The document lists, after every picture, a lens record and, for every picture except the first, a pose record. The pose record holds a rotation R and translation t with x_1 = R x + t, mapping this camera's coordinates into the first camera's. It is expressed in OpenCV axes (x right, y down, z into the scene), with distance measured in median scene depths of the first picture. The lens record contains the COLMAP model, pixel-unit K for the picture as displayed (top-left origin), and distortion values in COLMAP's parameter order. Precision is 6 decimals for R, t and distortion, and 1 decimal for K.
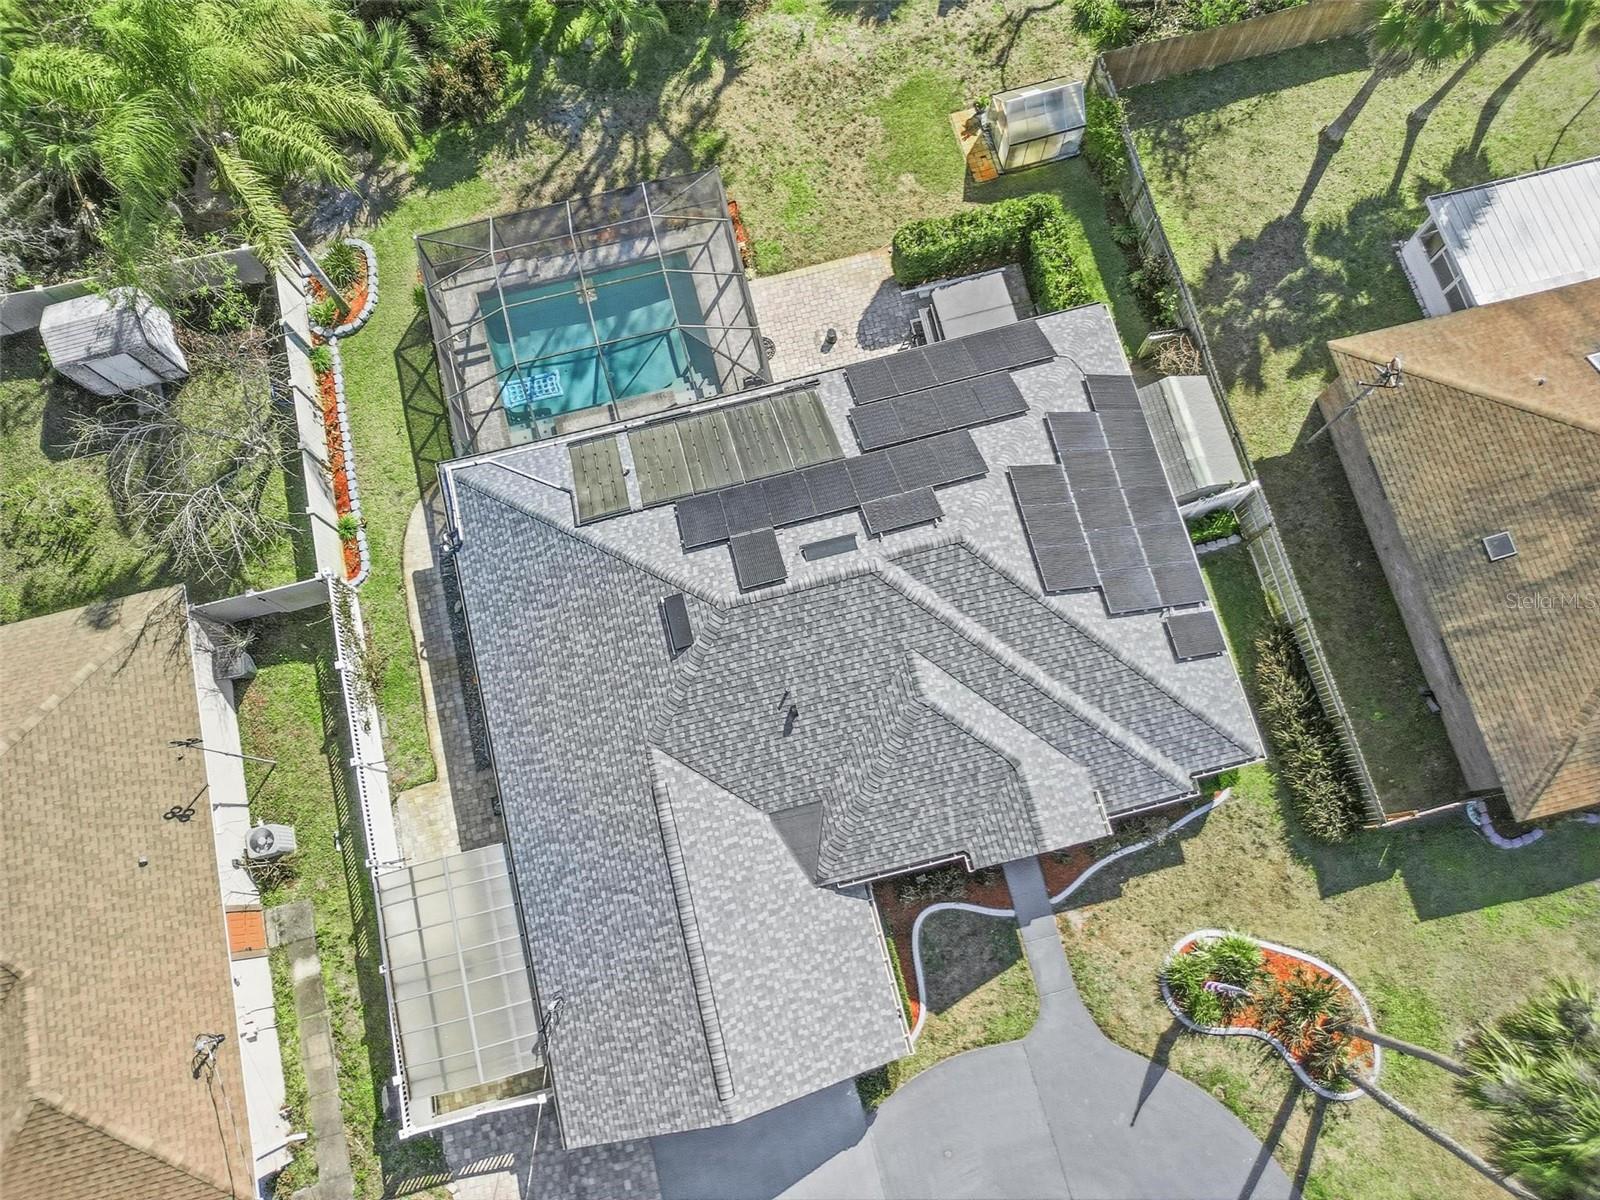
lens RADIAL K [[1122.5, 0, 801.5], [0, 1122.5, 618.8], [0, 0, 1]] dist [0.062524, -0.063743]
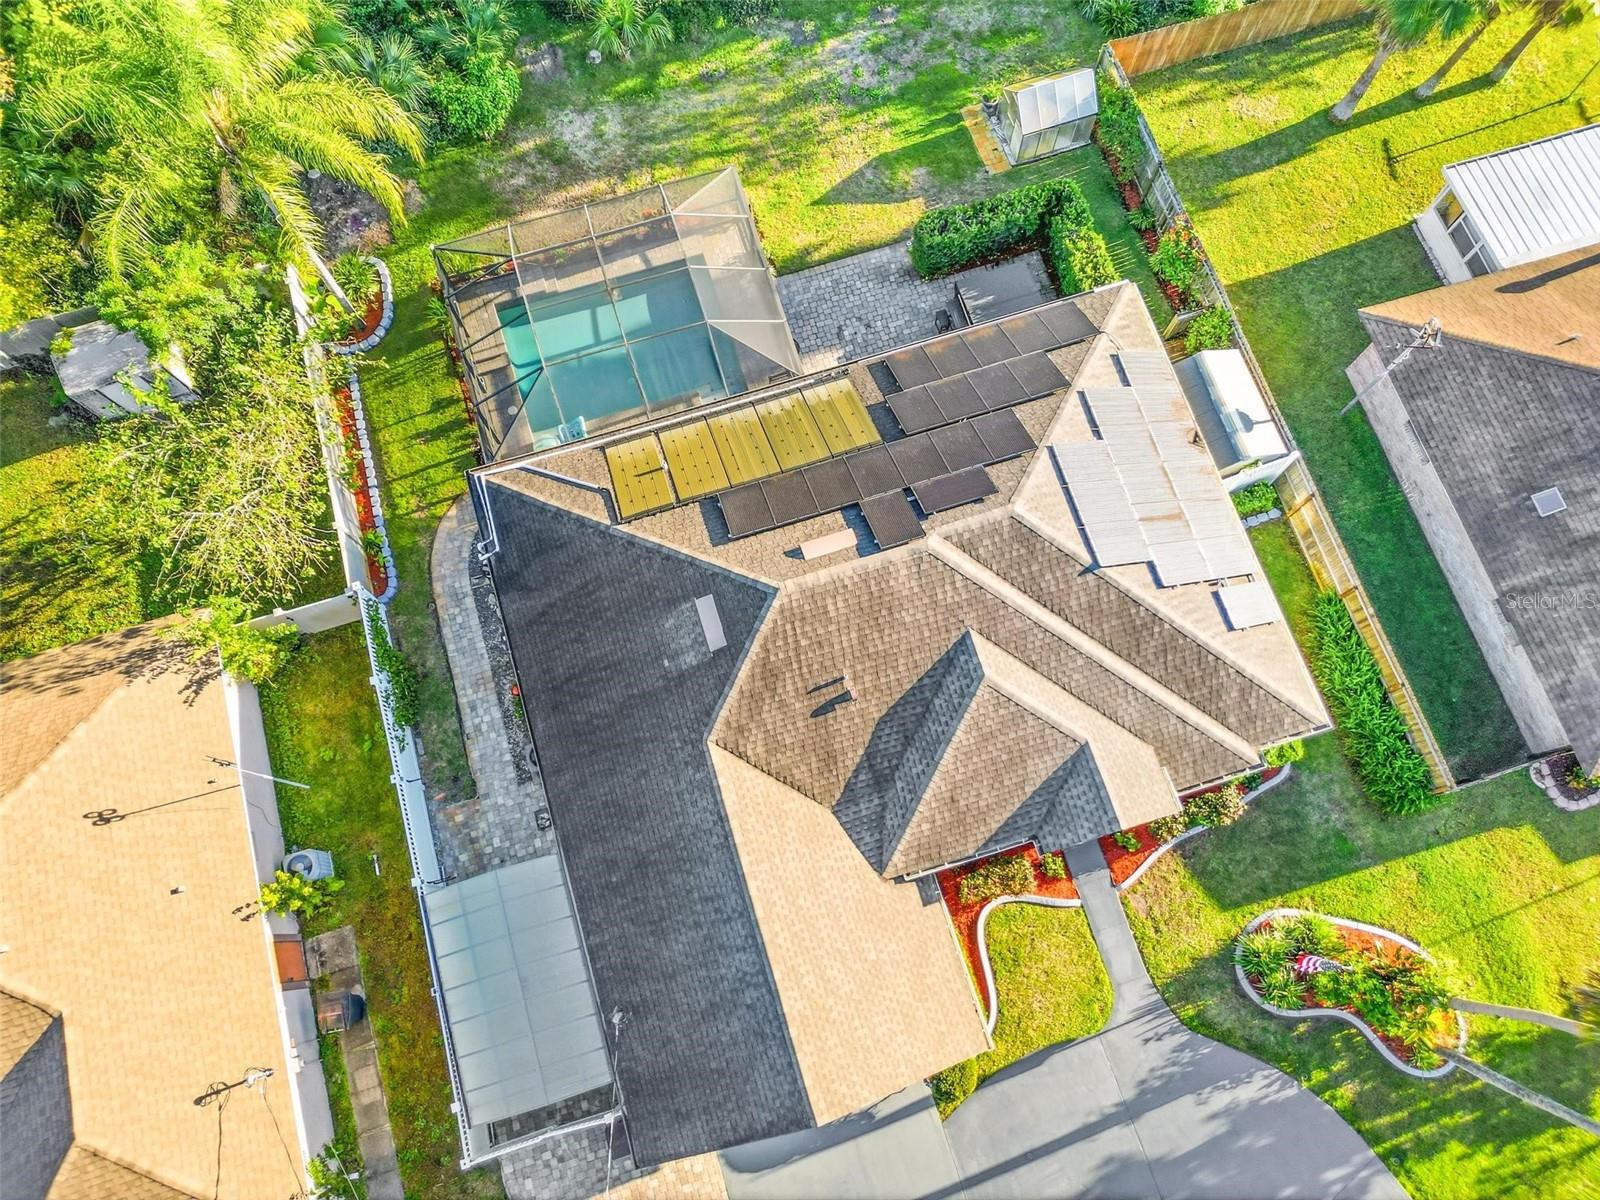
lens RADIAL K [[1122.5, 0, 801.5], [0, 1122.5, 618.8], [0, 0, 1]] dist [0.062524, -0.063743]
pose [[0.998653, -0.047599, 0.020663, -0.064694], [0.048308, 0.998208, -0.035302, 0.042866], [-0.018945, 0.036252, 0.999163, 0.024838]]
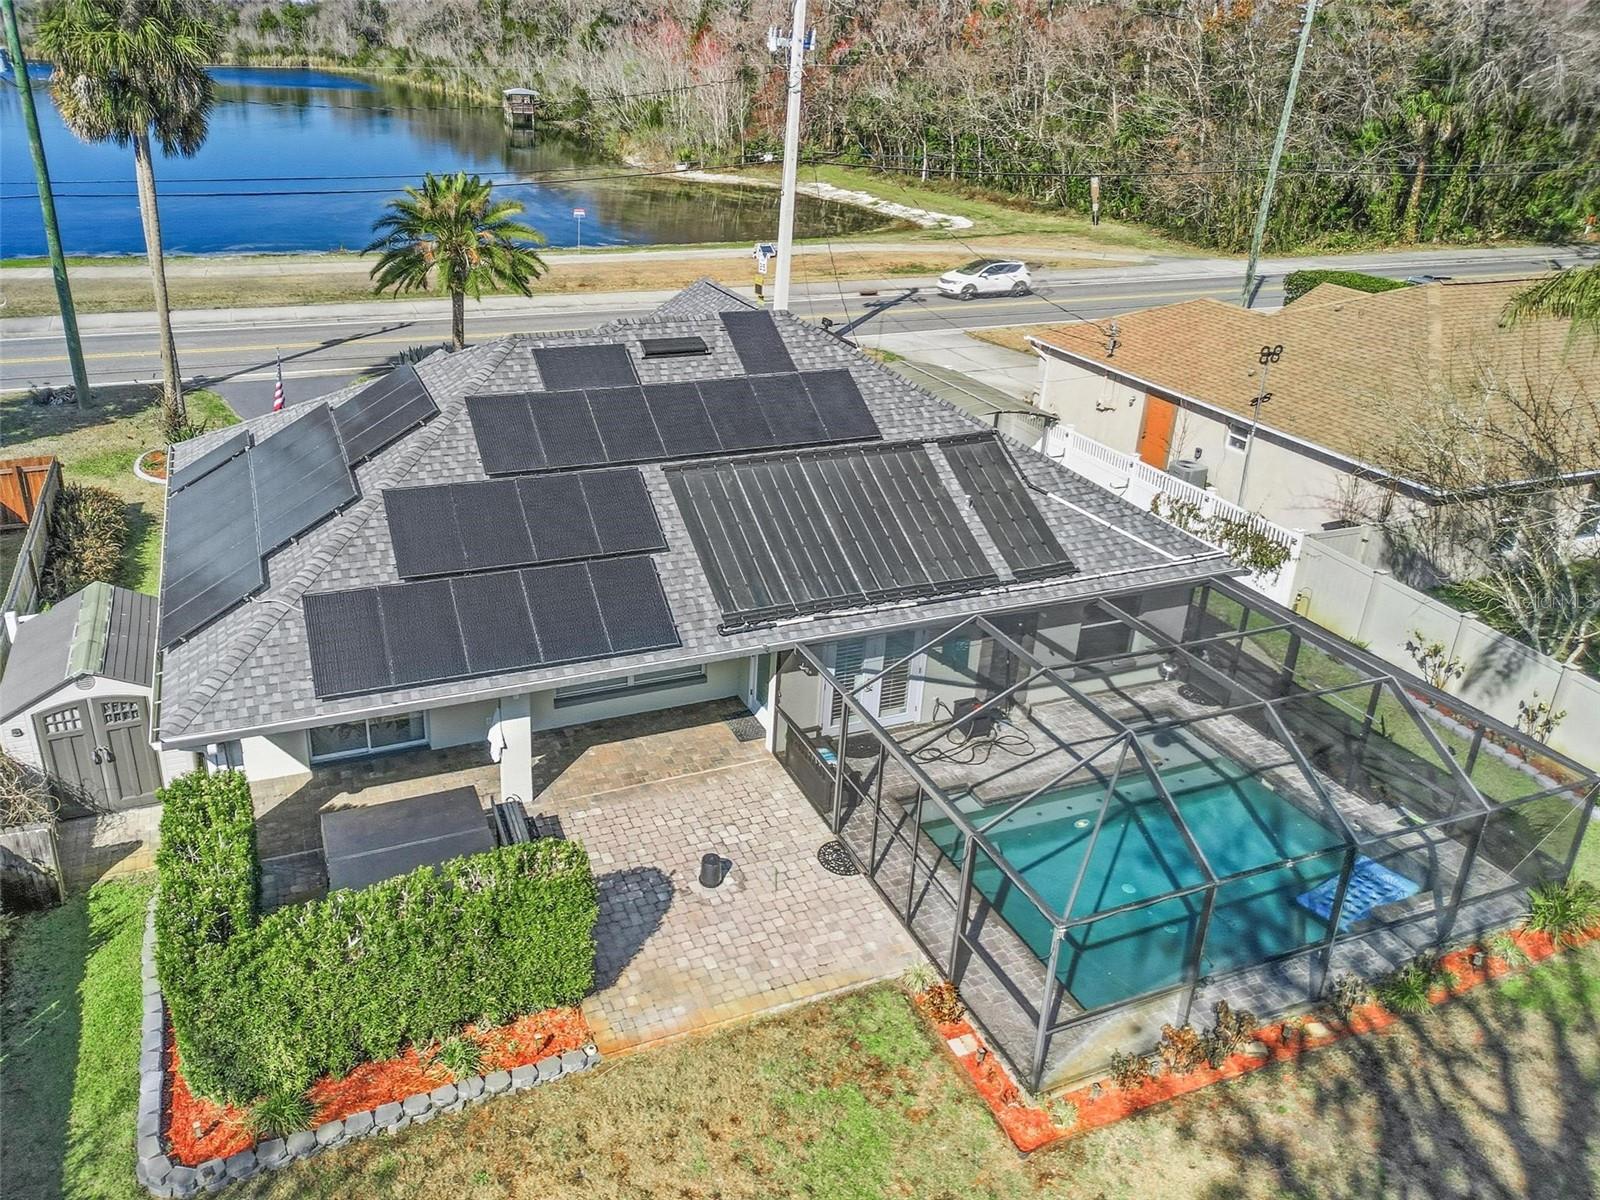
lens RADIAL K [[1179.7, 0, 711.2], [0, 1179.7, 521.2], [0, 0, 1]] dist [0.031903, -0.005395]
pose [[-0.992151, 0.035816, -0.119806, 0.101773], [-0.123928, -0.153866, 0.980289, -0.892809], [0.016676, 0.987442, 0.157097, 0.939865]]
